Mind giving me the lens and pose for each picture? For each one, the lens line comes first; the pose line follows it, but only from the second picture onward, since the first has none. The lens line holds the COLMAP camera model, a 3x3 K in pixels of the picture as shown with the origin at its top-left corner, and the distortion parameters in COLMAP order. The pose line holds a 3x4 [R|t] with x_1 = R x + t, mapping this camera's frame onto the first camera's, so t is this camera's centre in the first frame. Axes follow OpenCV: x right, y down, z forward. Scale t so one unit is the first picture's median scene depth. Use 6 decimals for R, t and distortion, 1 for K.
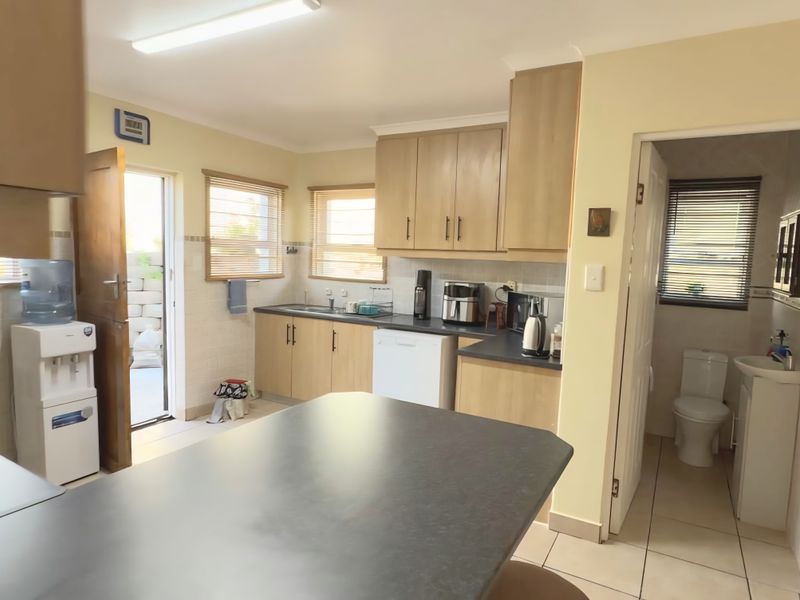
lens RADIAL K [[497.0, 0, 400.4], [0, 497.0, 300.0], [0, 0, 1]] dist [-0.003541, 0.008791]
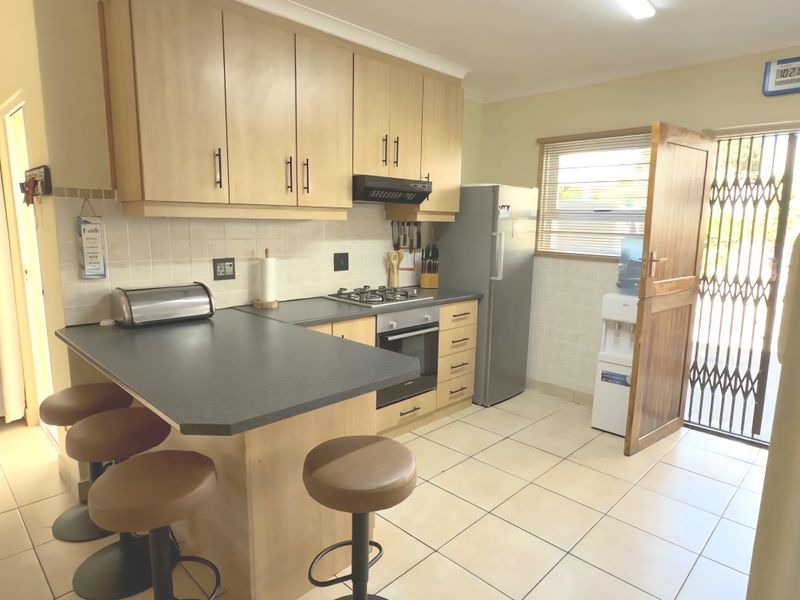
lens RADIAL K [[497.0, 0, 400.5], [0, 497.0, 298.1], [0, 0, 1]] dist [-0.003541, 0.008791]
pose [[-0.249114, 0.125723, -0.960279, 0.803631], [-0.126968, 0.978741, 0.161078, -0.090506], [0.960115, 0.162052, -0.227855, 1.194075]]
